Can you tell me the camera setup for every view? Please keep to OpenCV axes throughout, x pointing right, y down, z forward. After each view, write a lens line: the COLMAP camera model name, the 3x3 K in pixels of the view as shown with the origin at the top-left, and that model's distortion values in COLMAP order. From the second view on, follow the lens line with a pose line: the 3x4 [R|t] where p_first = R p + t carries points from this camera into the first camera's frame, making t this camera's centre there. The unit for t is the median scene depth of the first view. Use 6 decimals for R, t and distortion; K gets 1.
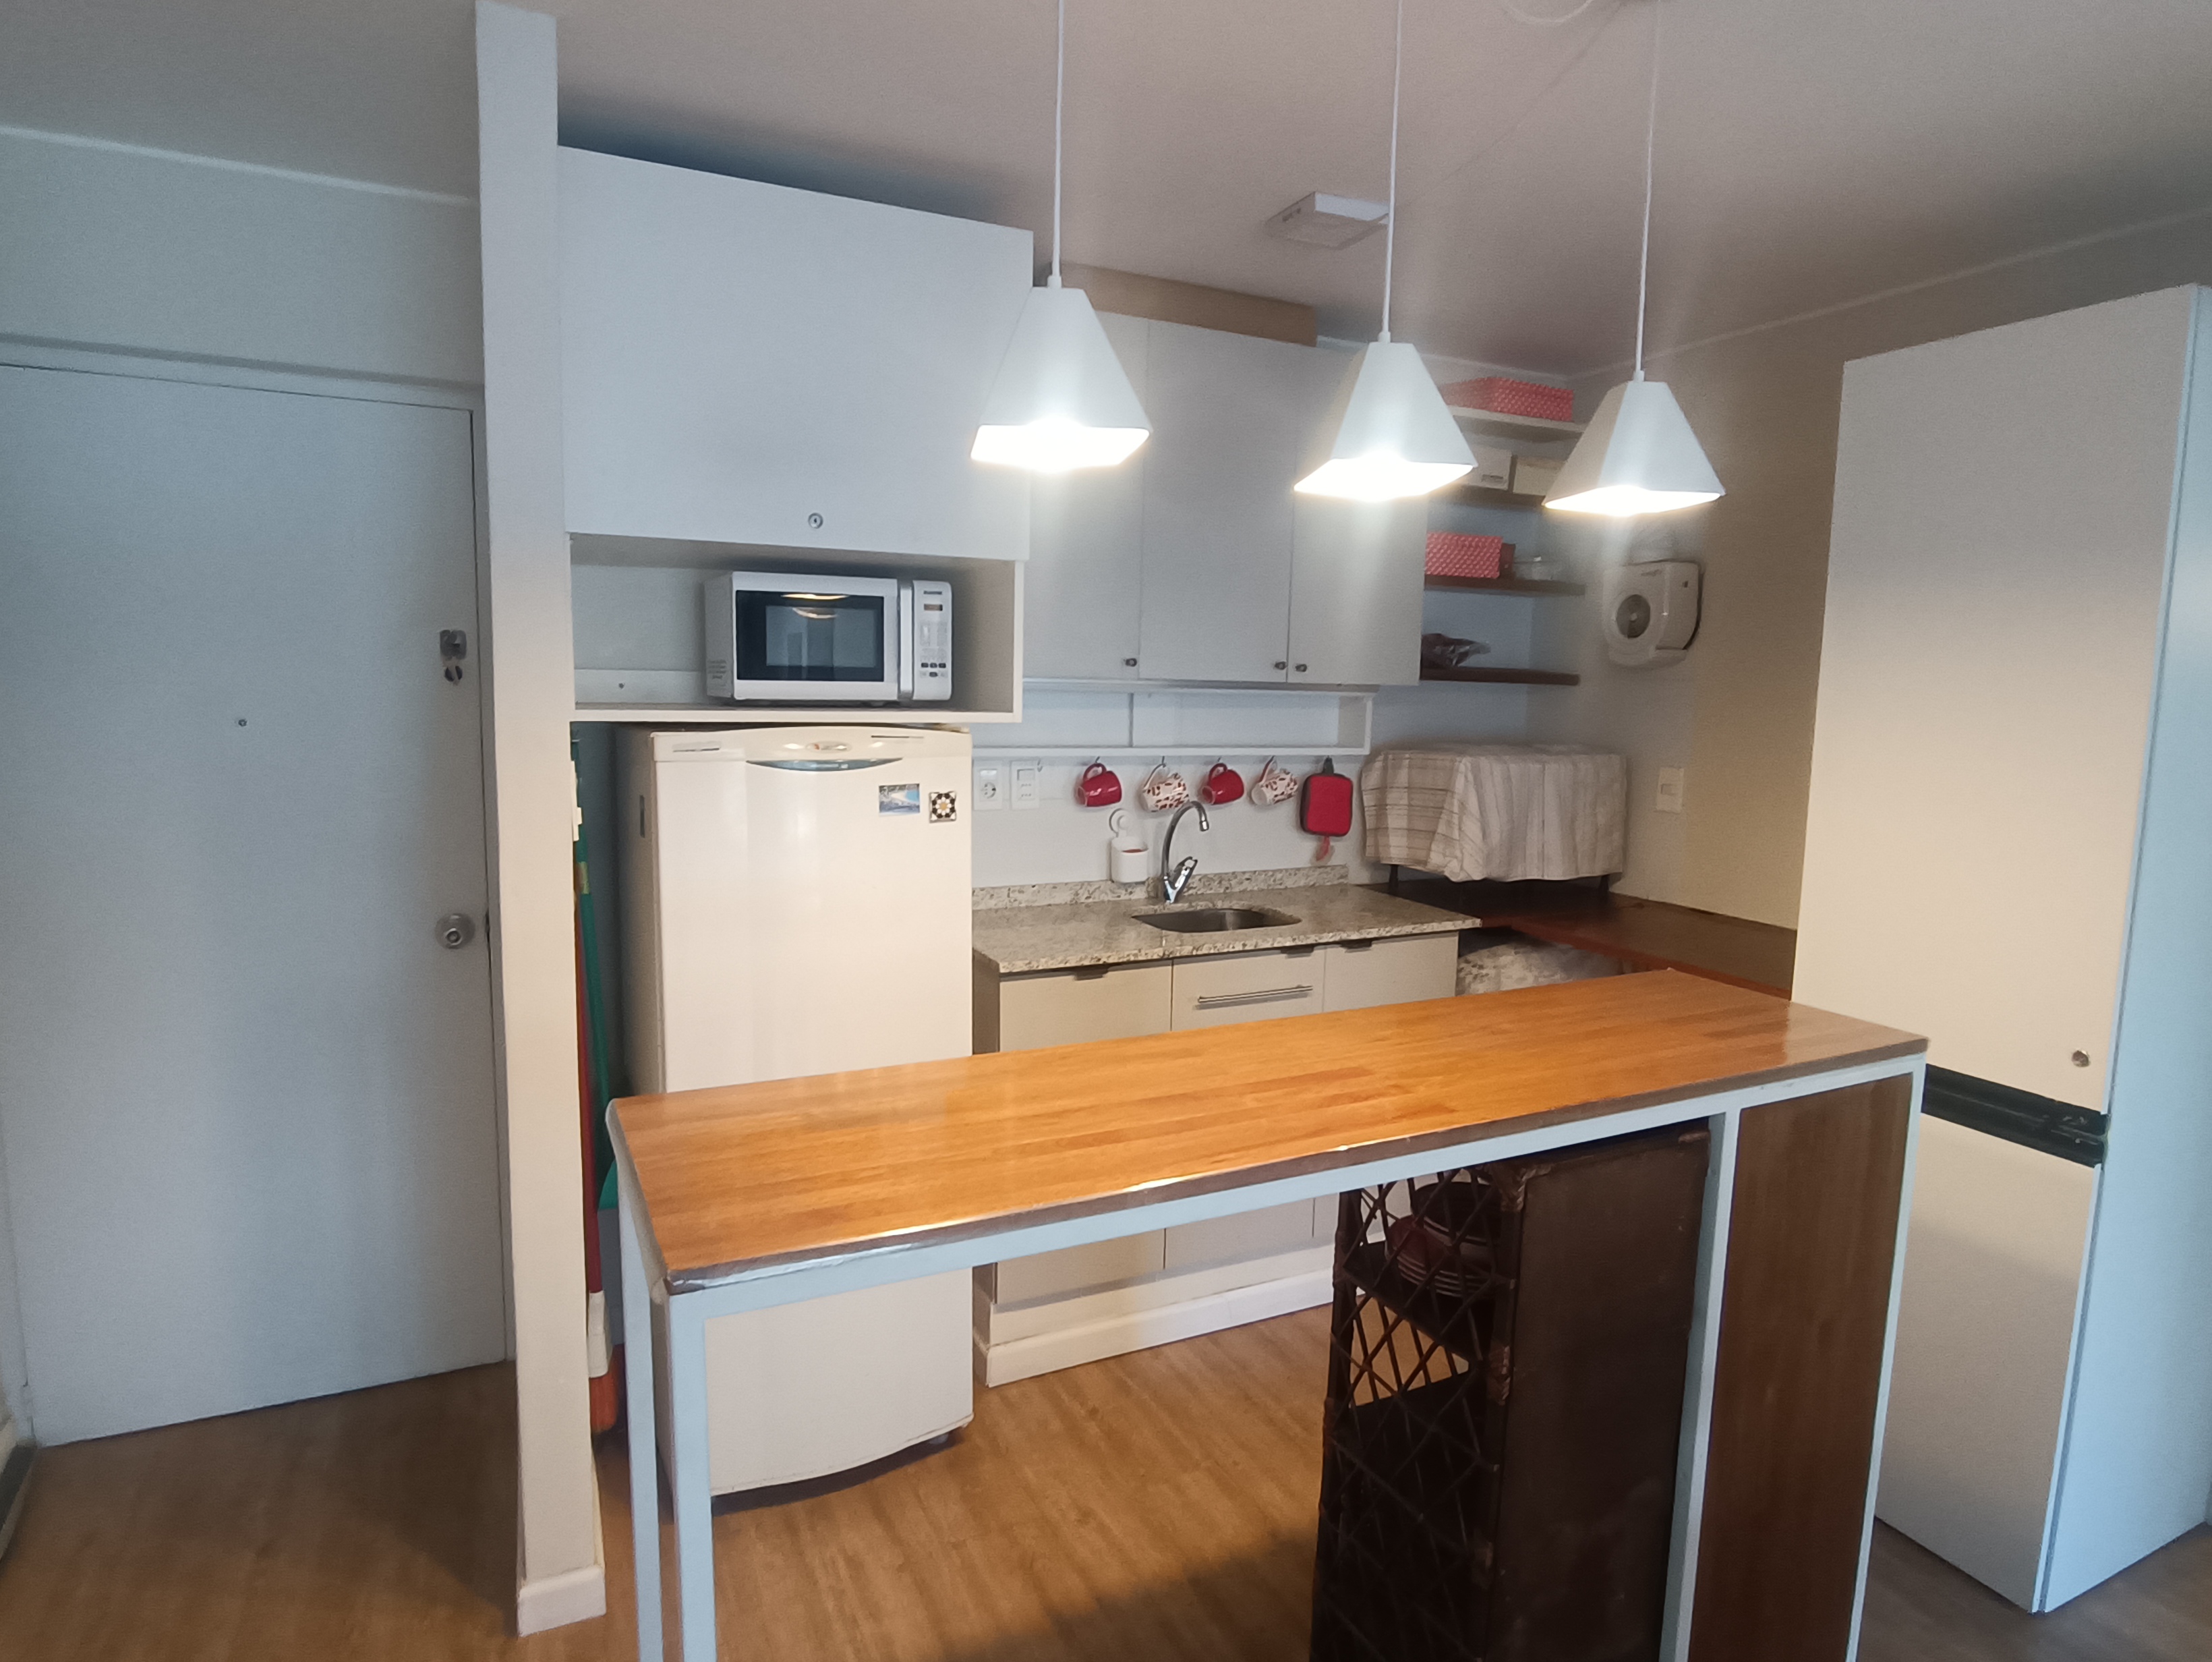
lens RADIAL K [[1302.3, 0, 1106.1], [0, 1302.3, 827.0], [0, 0, 1]] dist [-0.008409, 0.001208]
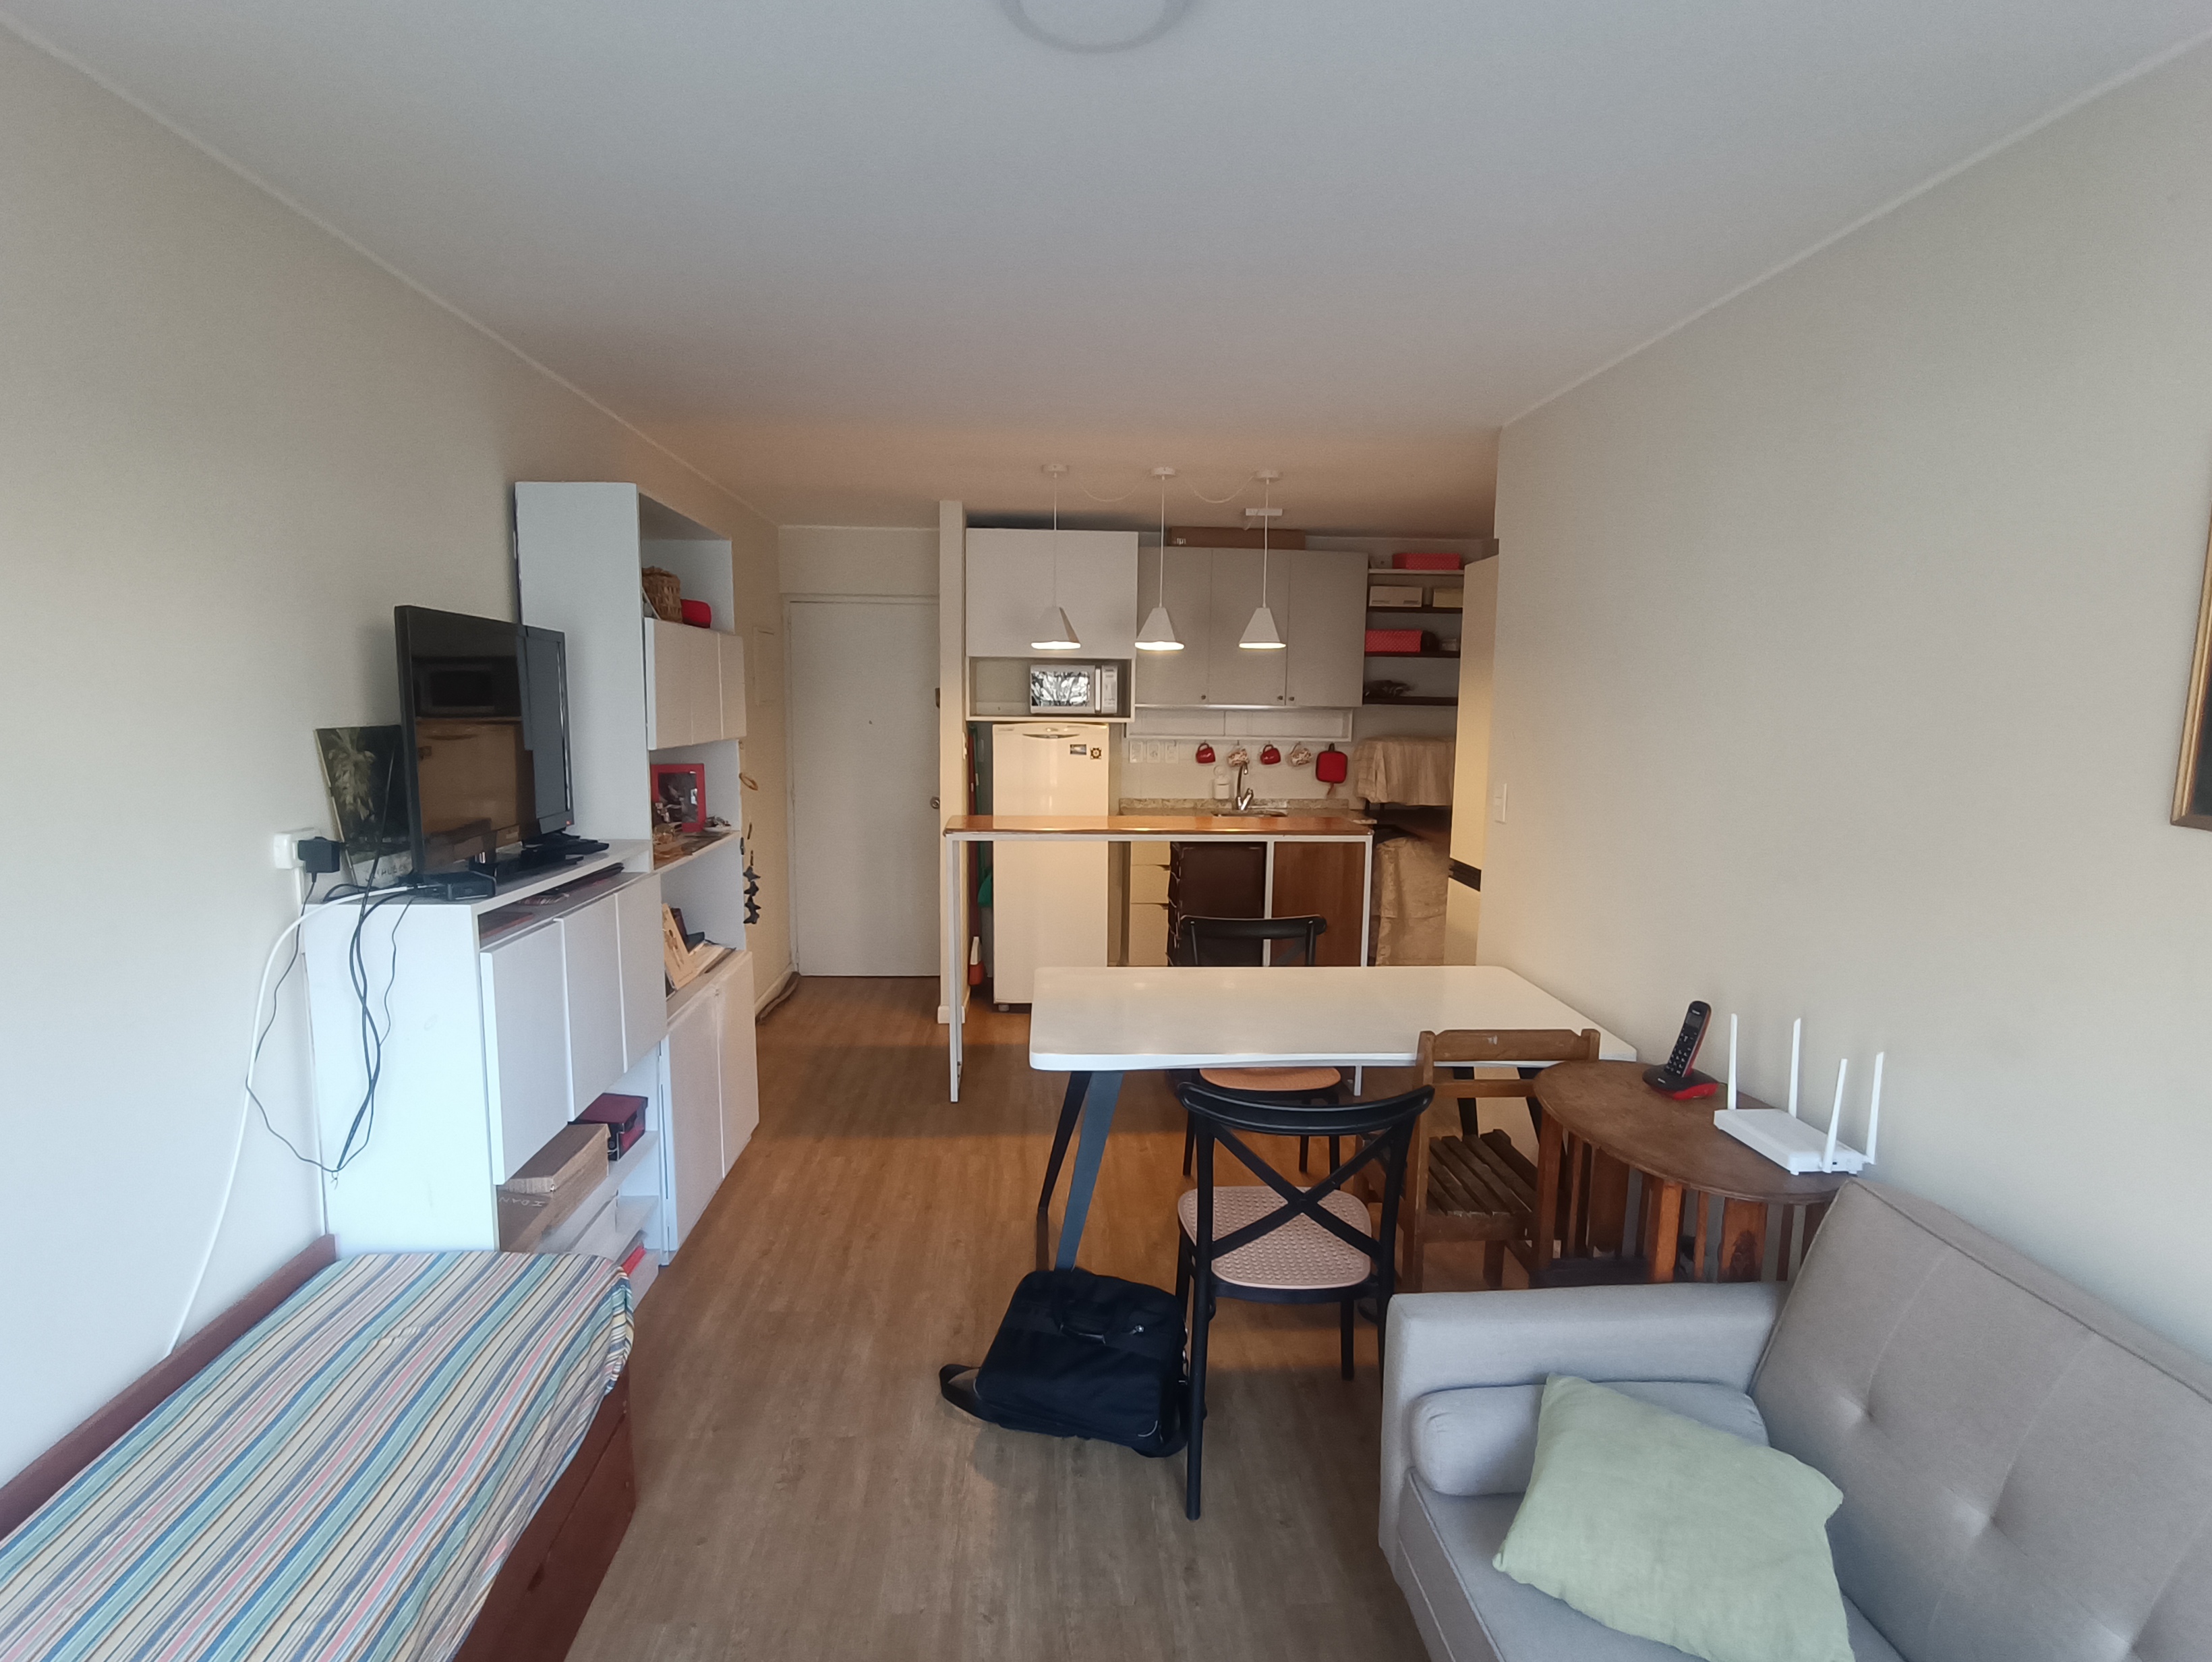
lens RADIAL K [[1302.3, 0, 1105.0], [0, 1302.3, 841.6], [0, 0, 1]] dist [-0.008409, 0.001208]
pose [[0.923586, 0.037777, -0.381527, 0.662867], [-0.039187, 0.999224, 0.004076, 0.110746], [0.381385, 0.011187, 0.924349, -1.047288]]
